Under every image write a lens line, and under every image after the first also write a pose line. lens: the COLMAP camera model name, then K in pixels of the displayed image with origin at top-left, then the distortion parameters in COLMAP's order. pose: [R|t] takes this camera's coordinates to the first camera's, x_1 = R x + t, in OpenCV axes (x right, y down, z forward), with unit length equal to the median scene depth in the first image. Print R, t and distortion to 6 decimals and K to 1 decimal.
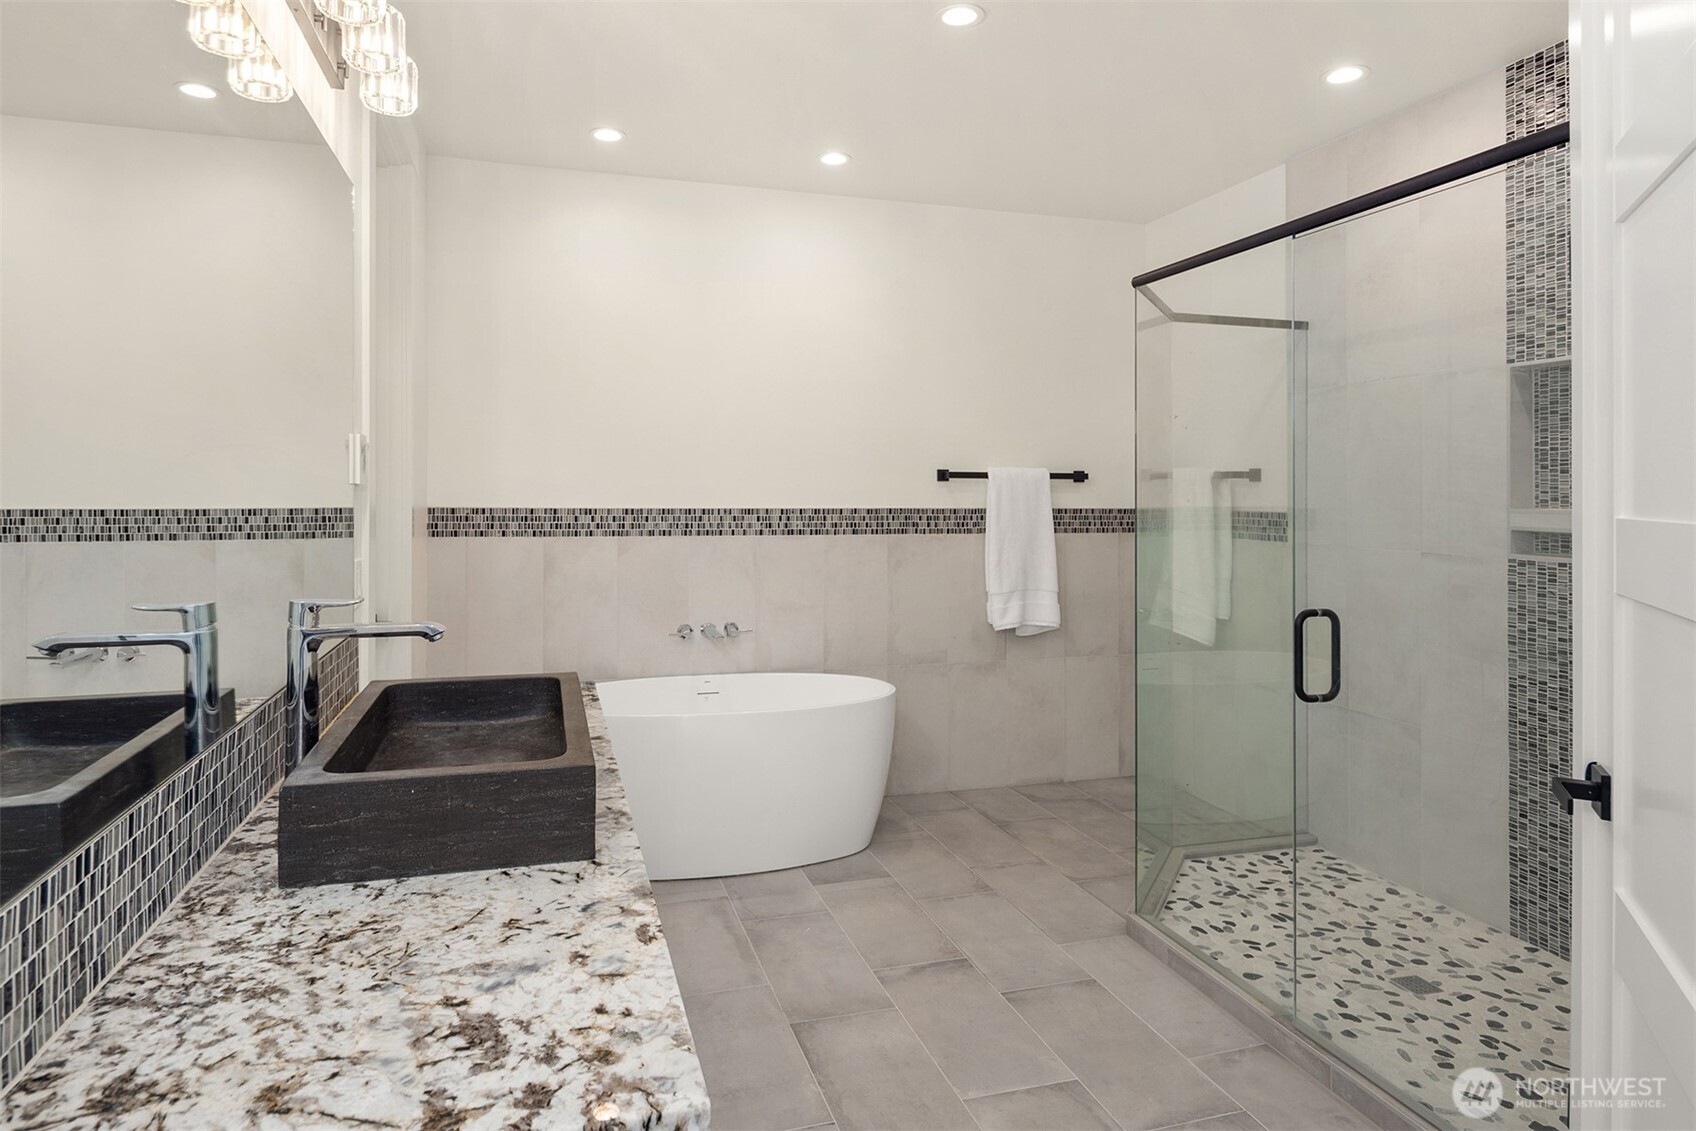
lens RADIAL K [[822.5, 0, 845.9], [0, 822.5, 500.1], [0, 0, 1]] dist [0.001609, -0.002451]
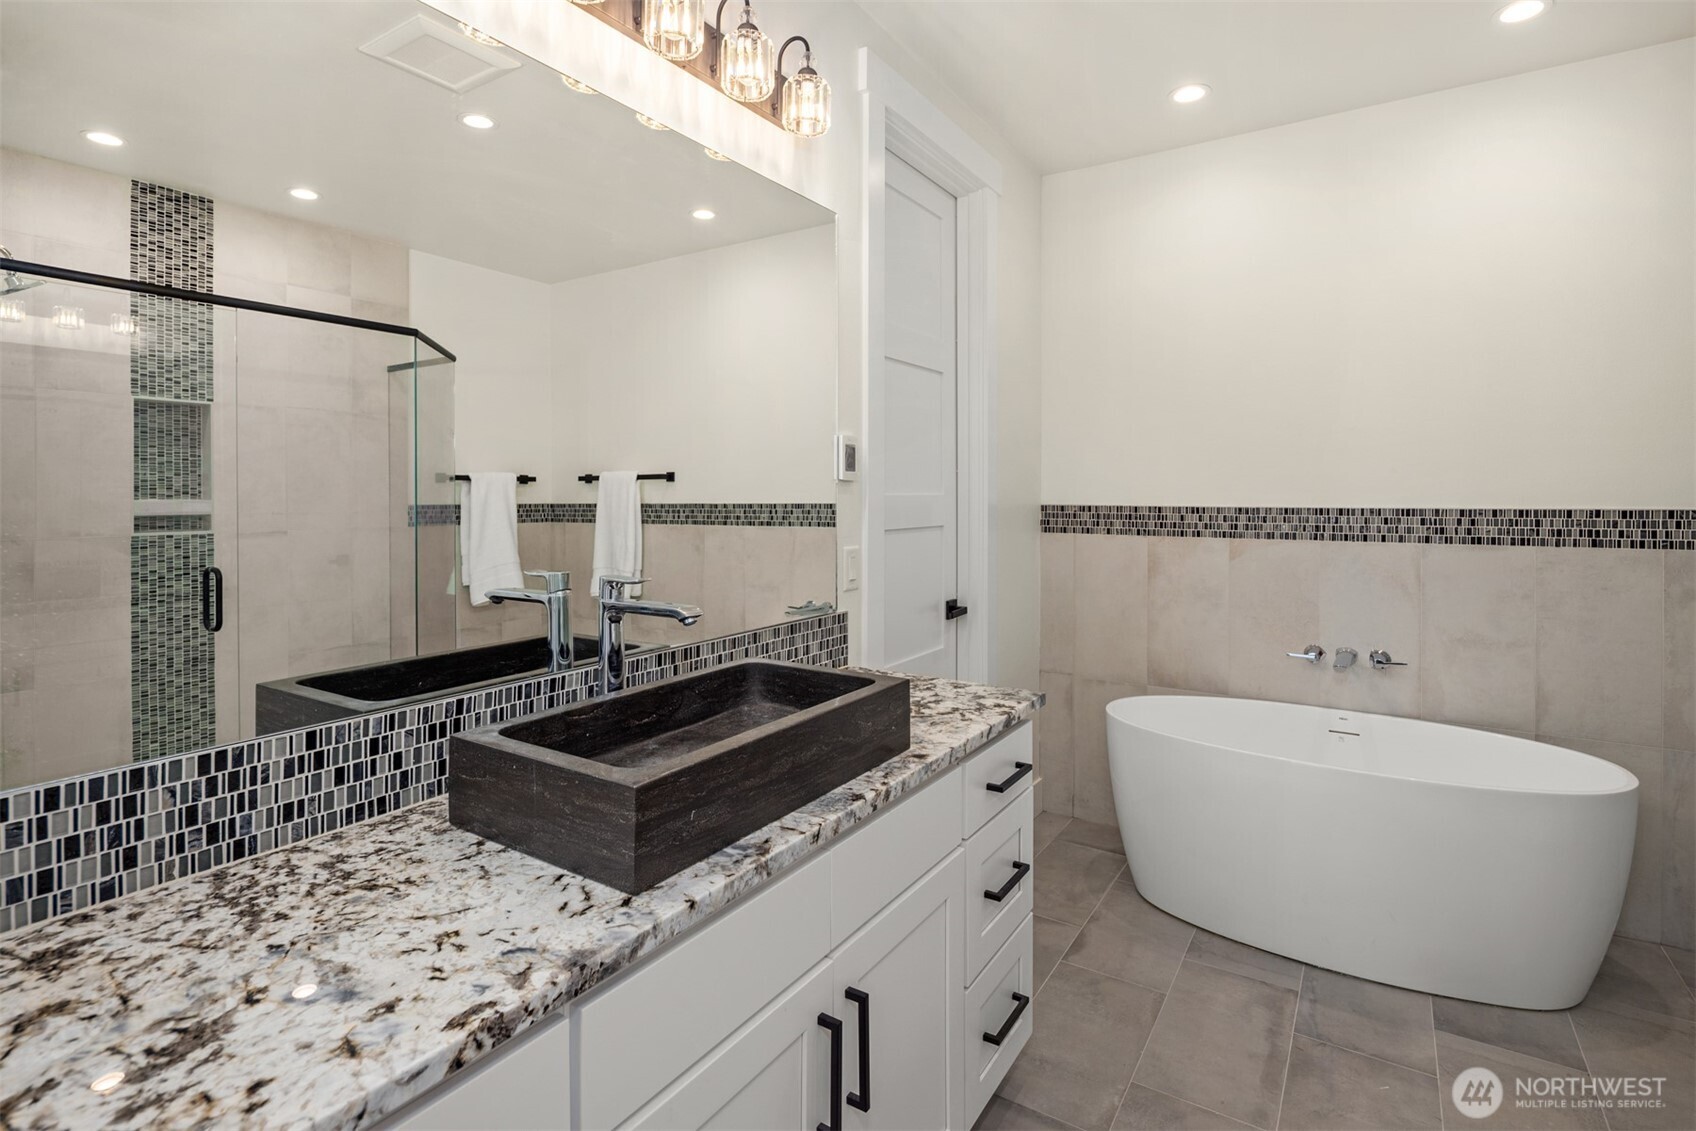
lens RADIAL K [[802.8, 0, 849.1], [0, 802.8, 503.0], [0, 0, 1]] dist [-0.000508, -0.003361]
pose [[0.689501, 0.003001, -0.724278, 0.101774], [-0.001098, 0.999995, 0.003098, 0.004786], [0.724284, -0.001341, 0.689501, 0.129722]]
